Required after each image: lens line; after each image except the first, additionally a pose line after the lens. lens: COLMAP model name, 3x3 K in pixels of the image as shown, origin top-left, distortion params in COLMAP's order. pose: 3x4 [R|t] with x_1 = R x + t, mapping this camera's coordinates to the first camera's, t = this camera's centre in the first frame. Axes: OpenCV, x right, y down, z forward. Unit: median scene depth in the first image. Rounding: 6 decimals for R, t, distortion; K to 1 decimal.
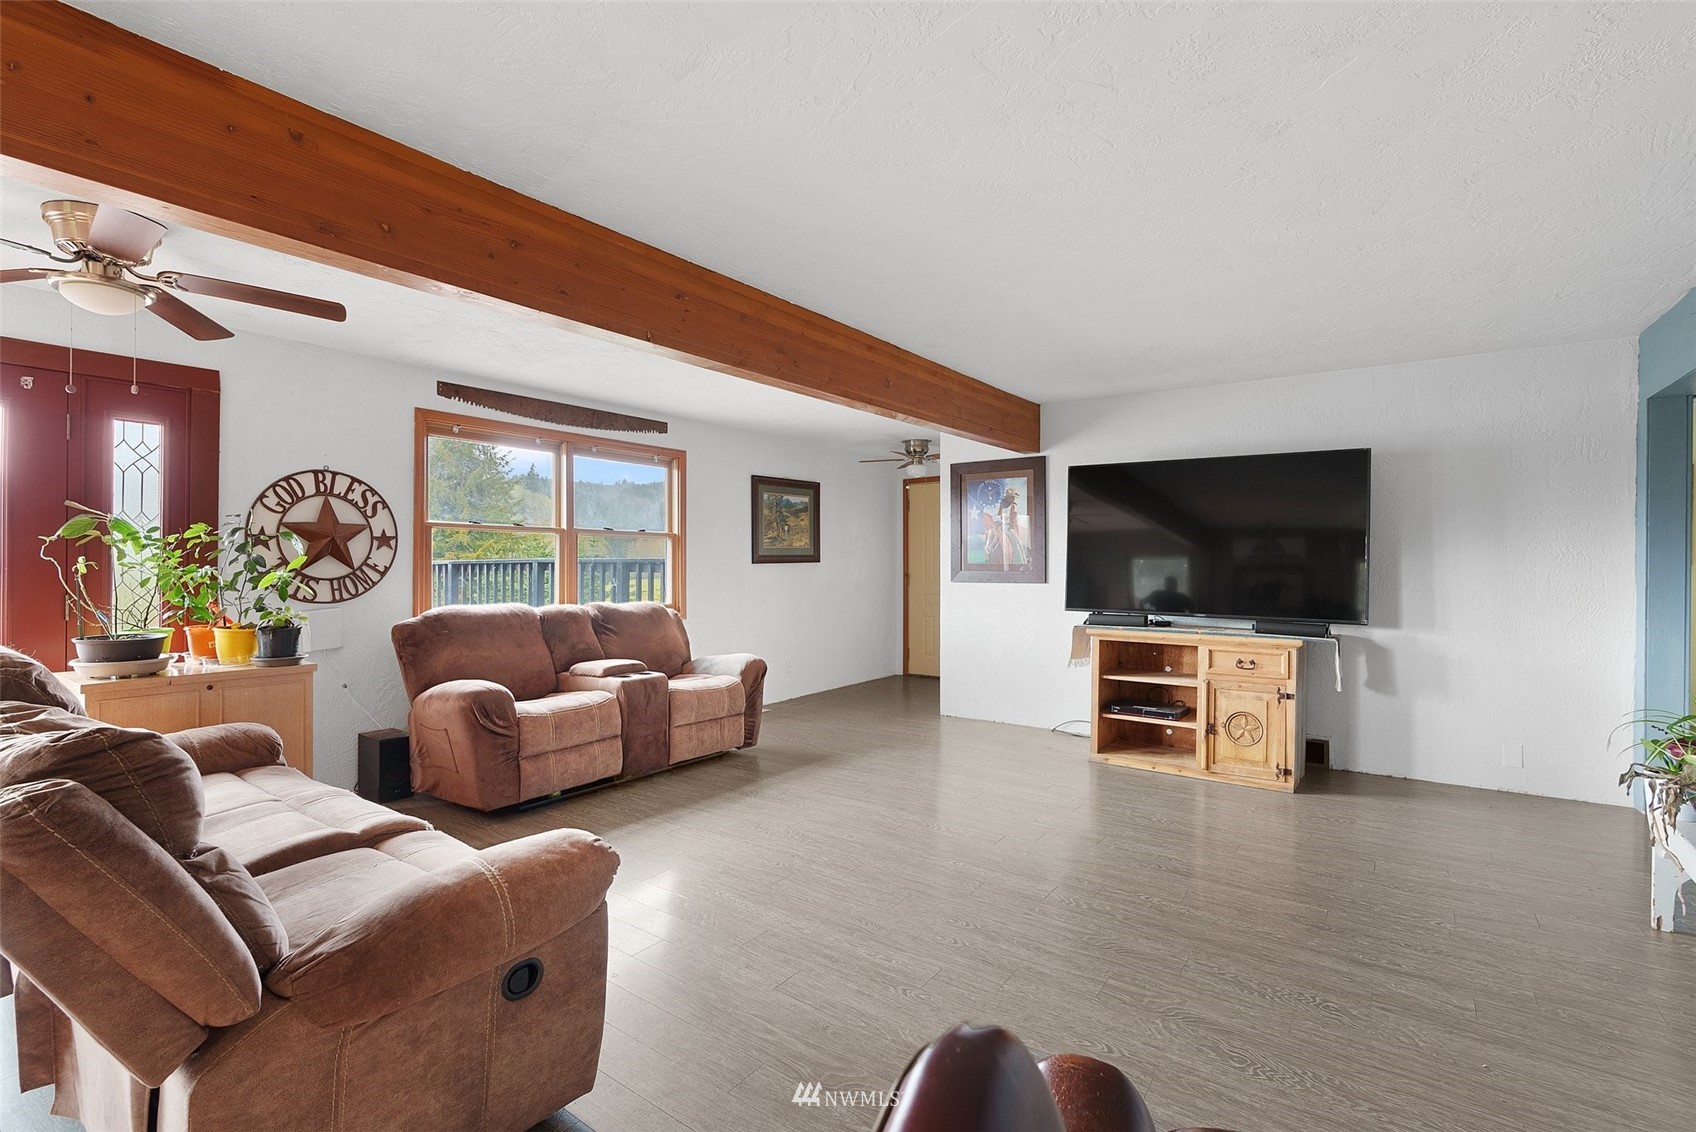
lens RADIAL K [[765.0, 0, 846.7], [0, 765.0, 562.0], [0, 0, 1]] dist [0.001258, 0.000813]
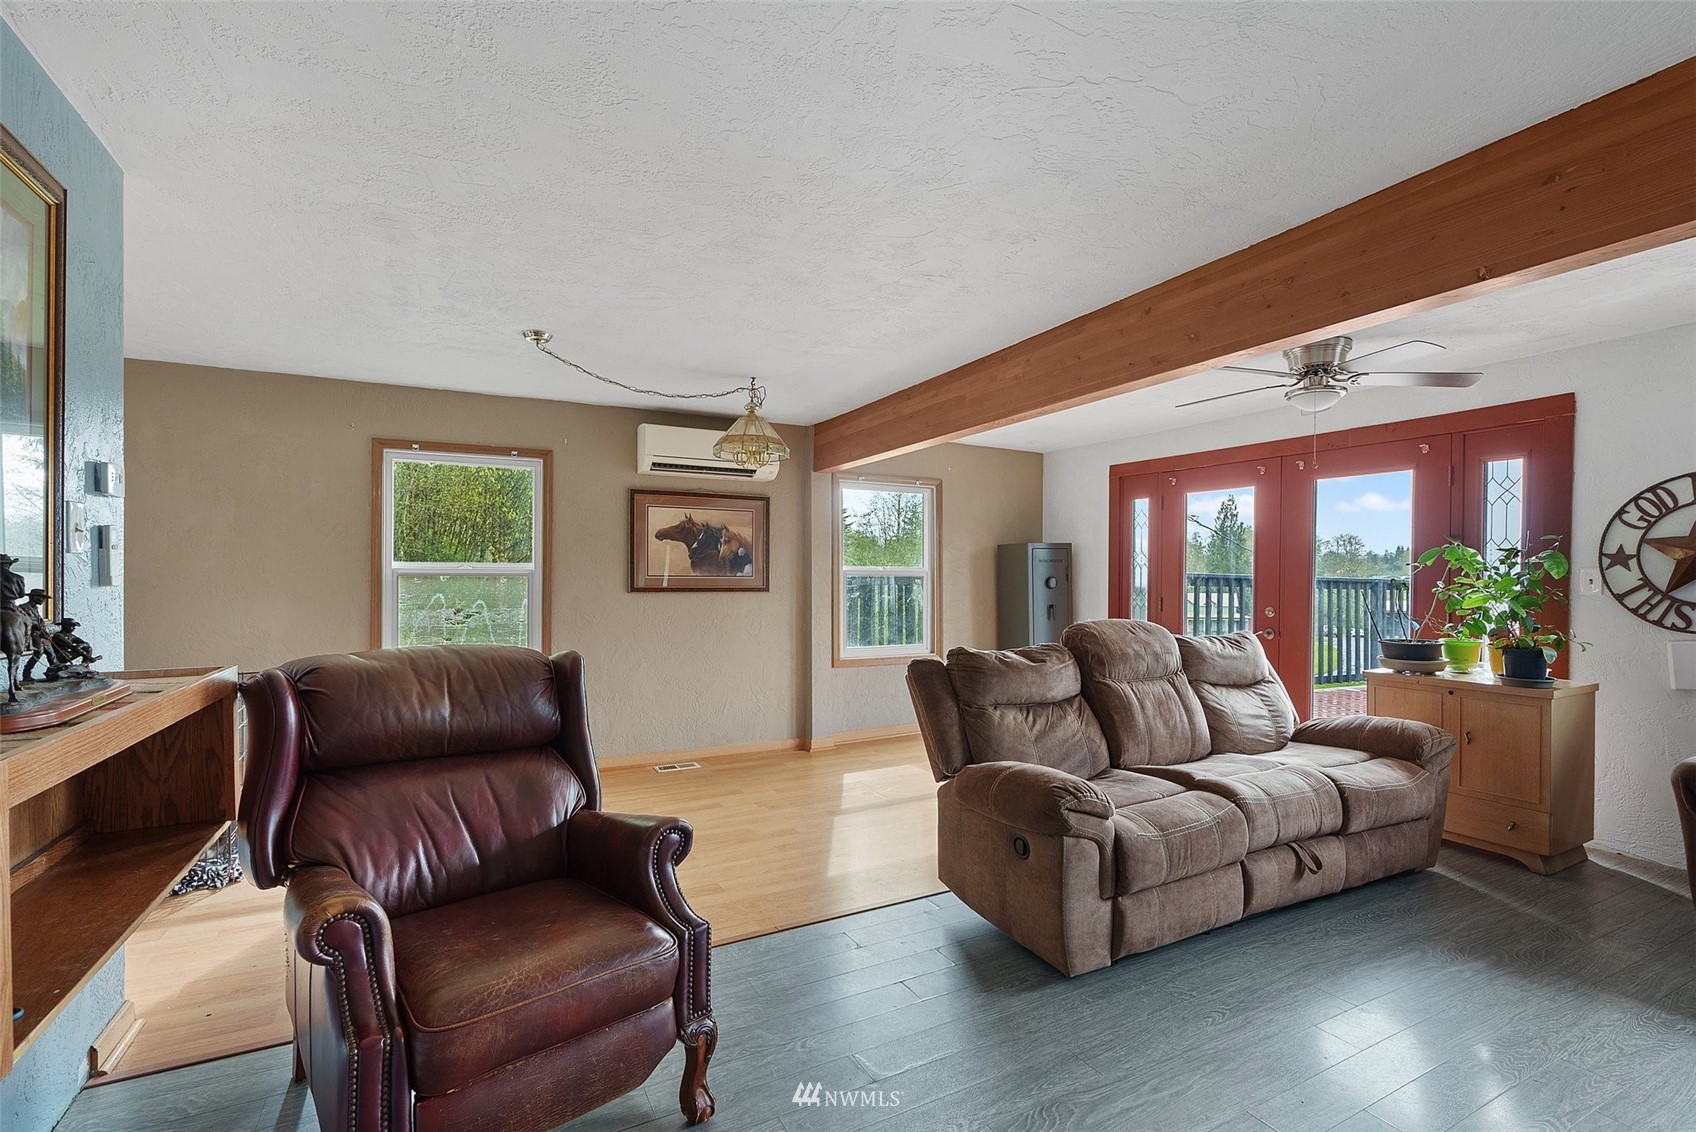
lens RADIAL K [[765.0, 0, 856.5], [0, 765.0, 576.9], [0, 0, 1]] dist [0.001258, 0.000813]
pose [[-0.441959, -0.003792, -0.897027, 0.471349], [-0.004327, 0.999988, -0.002095, -0.001767], [0.897025, 0.002956, -0.441970, 0.572014]]
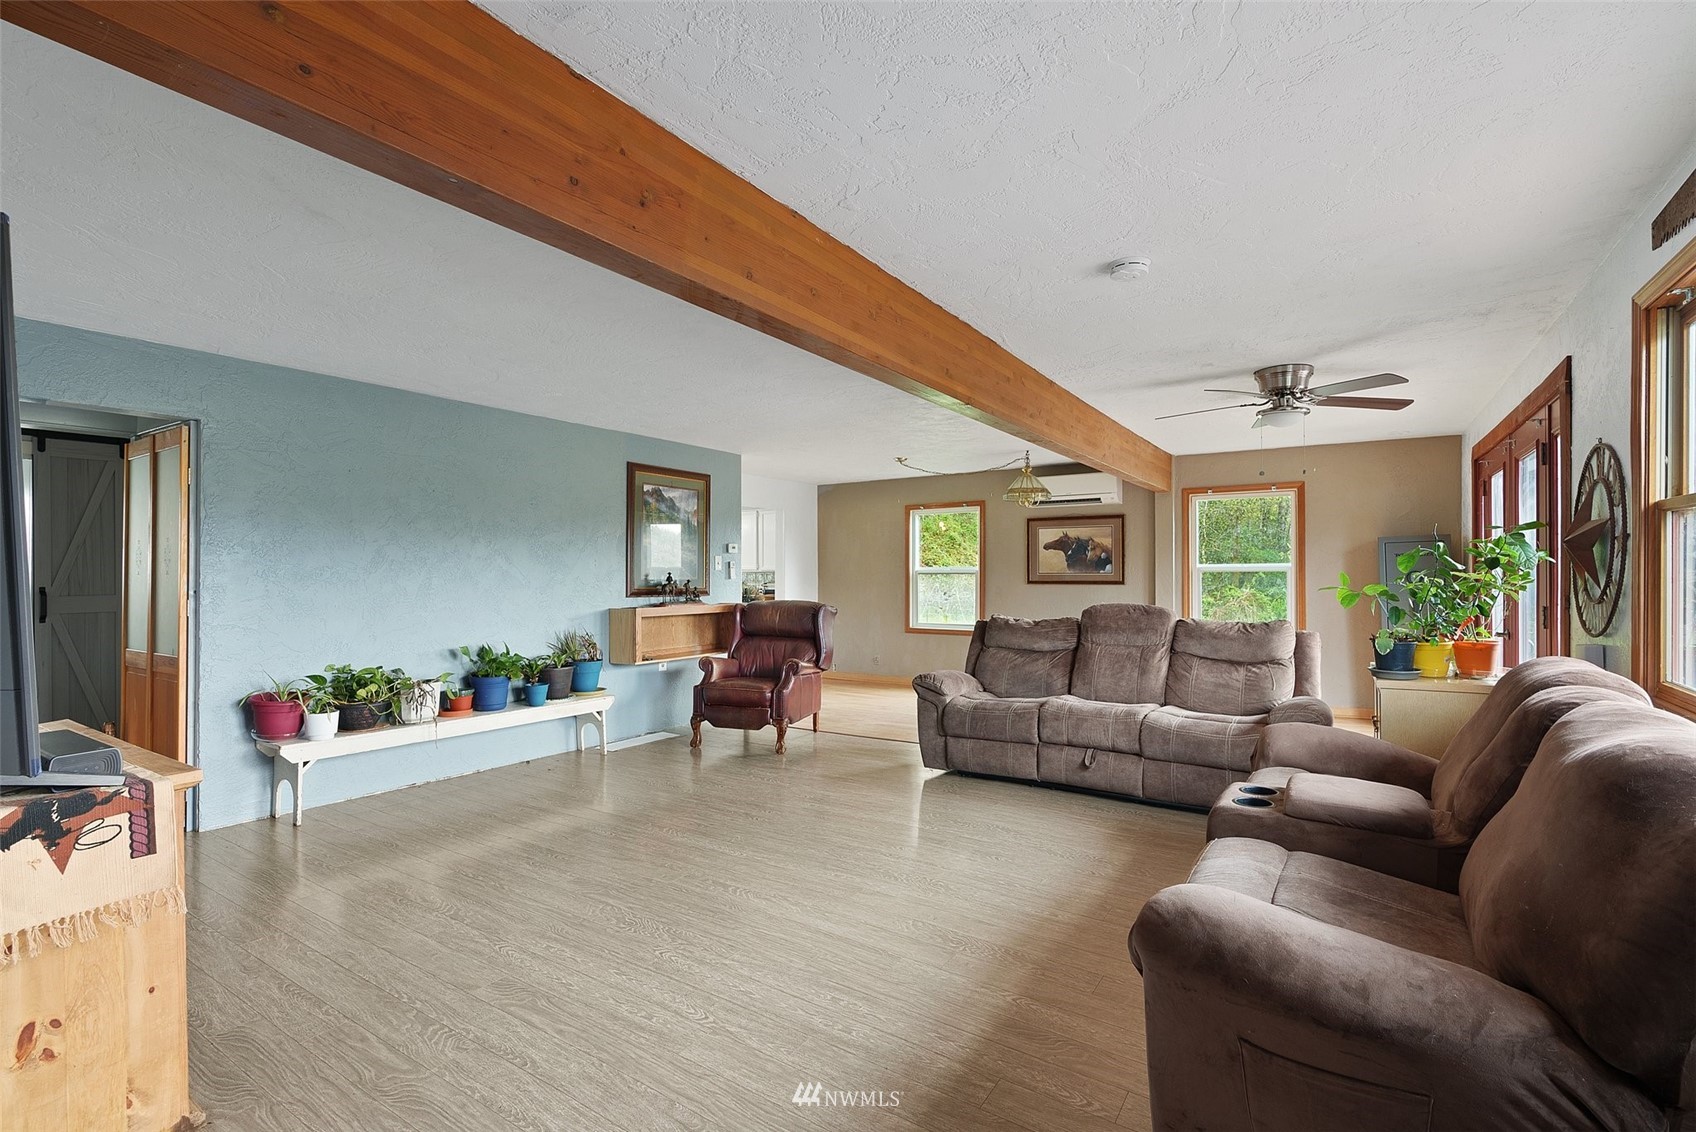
lens RADIAL K [[765.0, 0, 850.5], [0, 765.0, 572.0], [0, 0, 1]] dist [0.001258, 0.000813]
pose [[-0.999044, 0.004131, -0.043529, 0.025623], [0.004197, 0.999990, -0.001412, -0.007966], [0.043522, -0.001594, -0.999051, 1.720732]]
